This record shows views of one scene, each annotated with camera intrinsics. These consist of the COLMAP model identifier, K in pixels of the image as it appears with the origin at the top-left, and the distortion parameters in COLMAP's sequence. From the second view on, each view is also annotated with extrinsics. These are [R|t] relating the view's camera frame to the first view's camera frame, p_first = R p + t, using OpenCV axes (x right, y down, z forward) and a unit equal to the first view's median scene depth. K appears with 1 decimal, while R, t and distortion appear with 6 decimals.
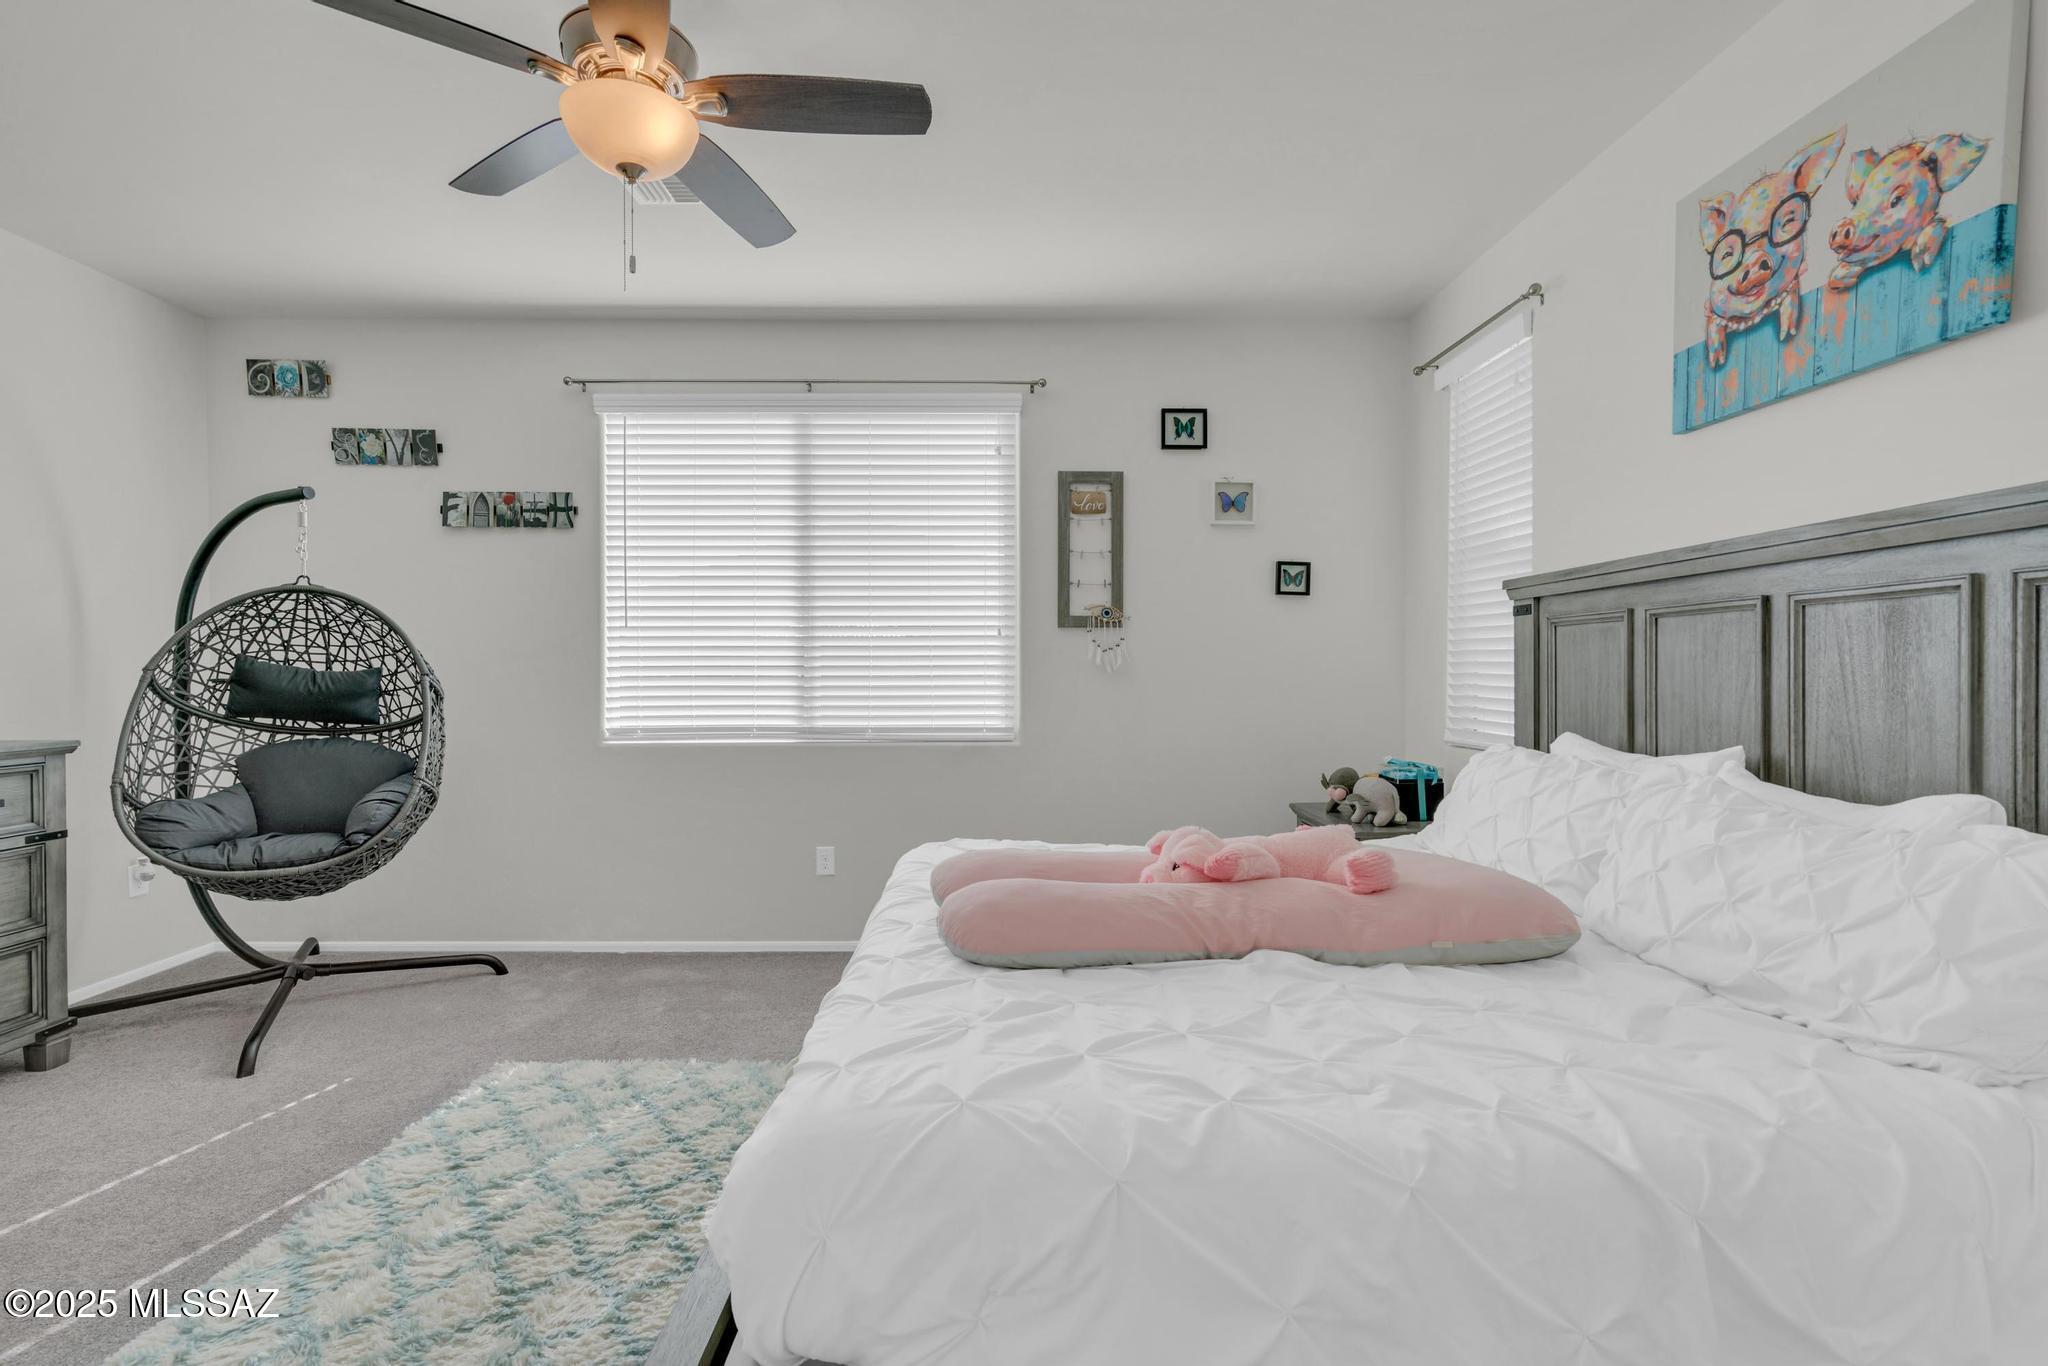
lens RADIAL K [[887.0, 0, 1024.0], [0, 887.0, 683.0], [0, 0, 1]] dist [-0.000994, -0.000168]
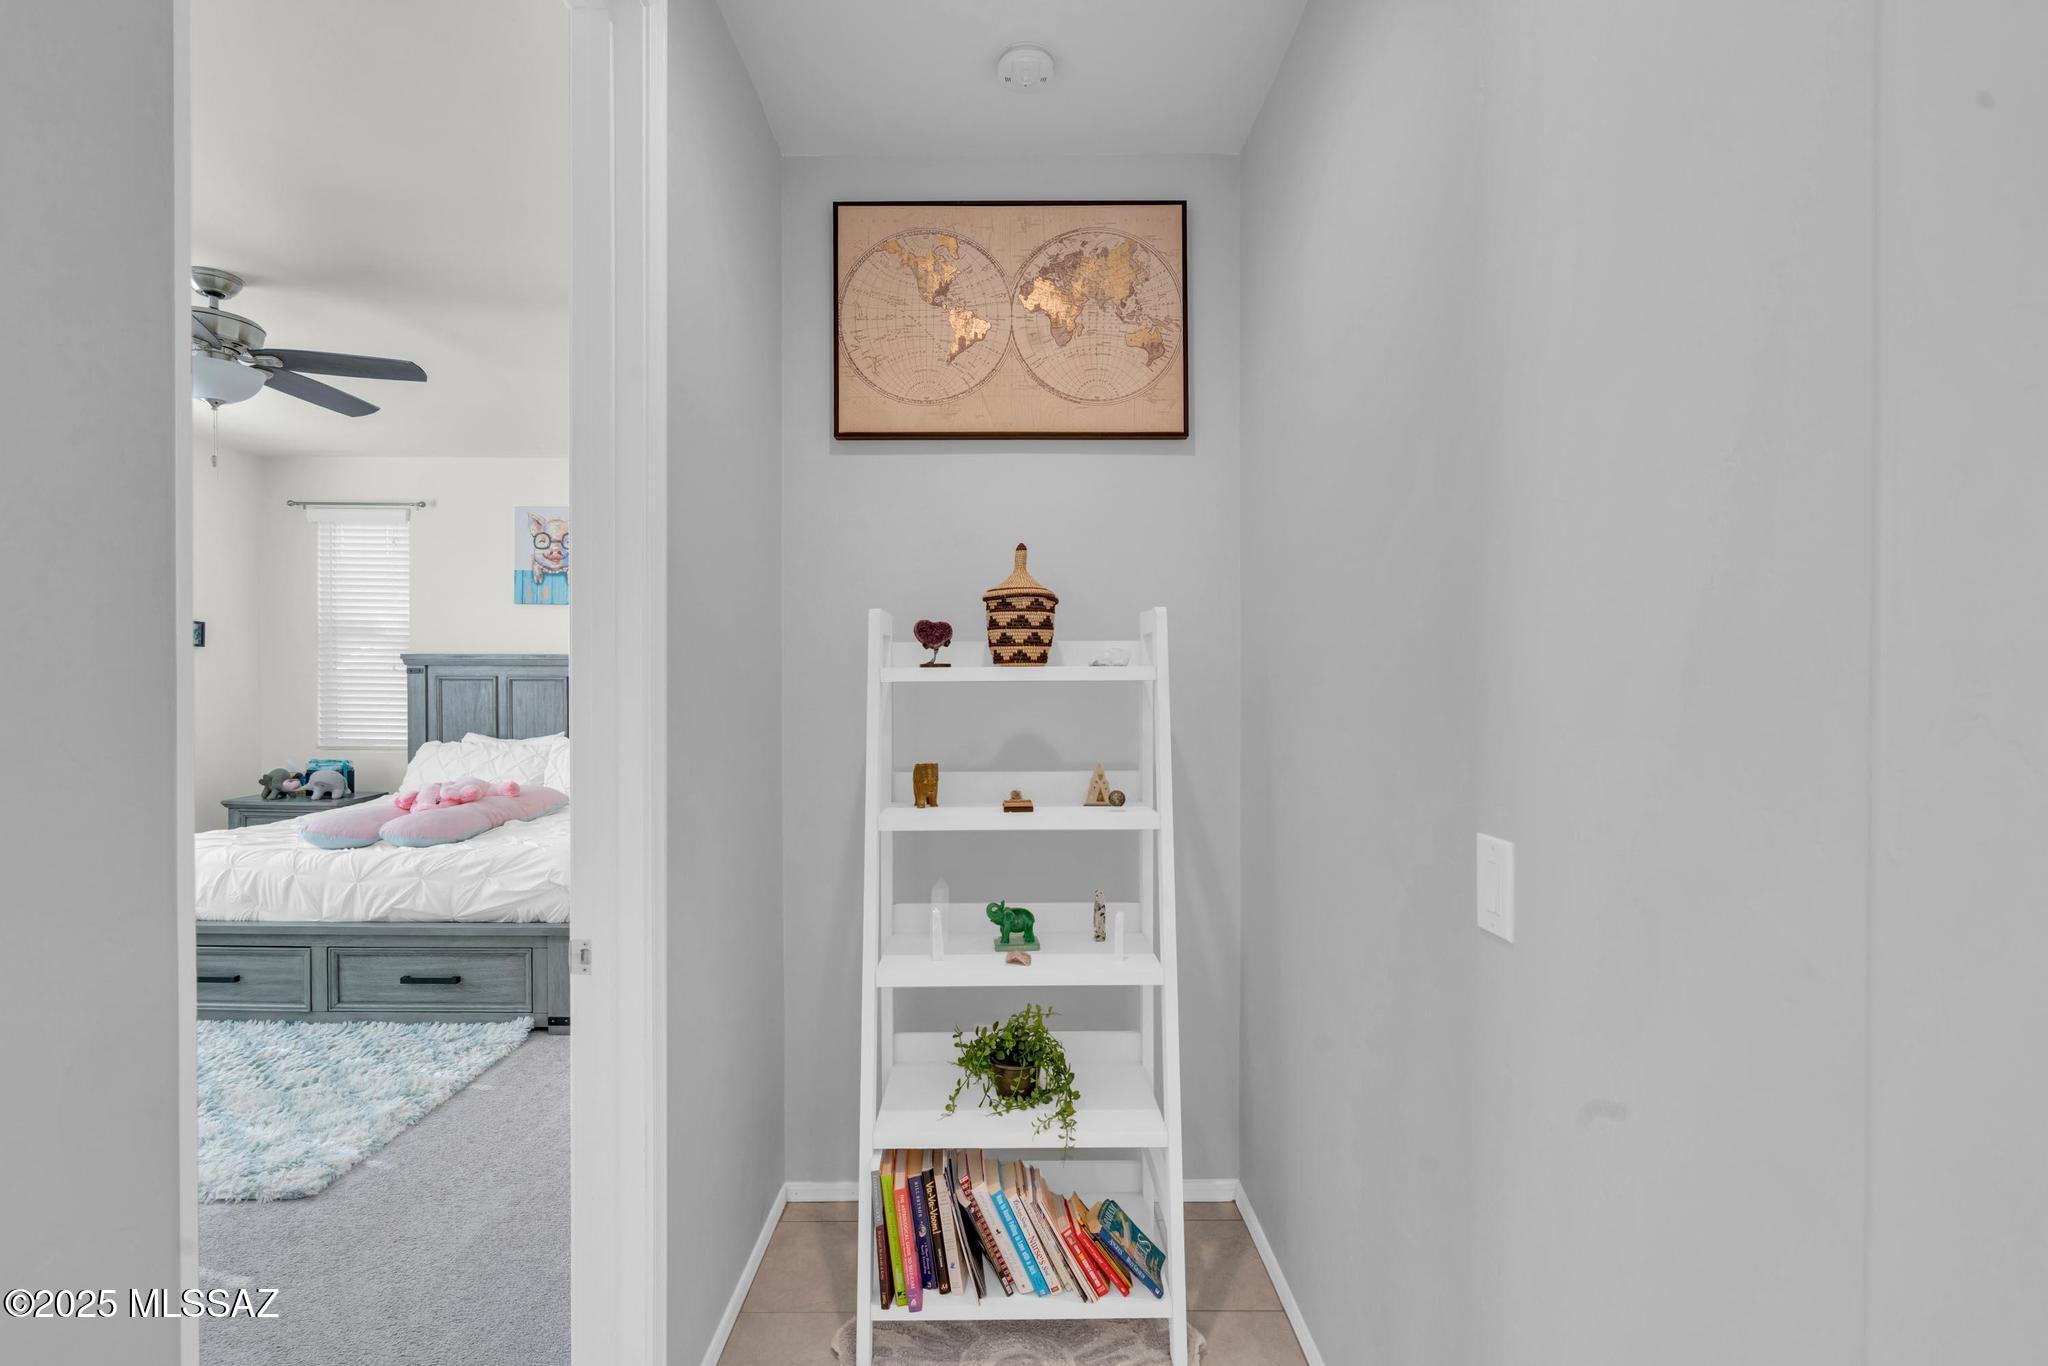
lens RADIAL K [[926.9, 0, 1024.0], [0, 926.9, 683.0], [0, 0, 1]] dist [-0.000660, -0.000109]
pose [[0.005954, 0.000273, 0.999982, -1.766009], [0.010780, 0.999942, -0.000337, -0.053318], [-0.999924, 0.010782, 0.005951, -0.380679]]
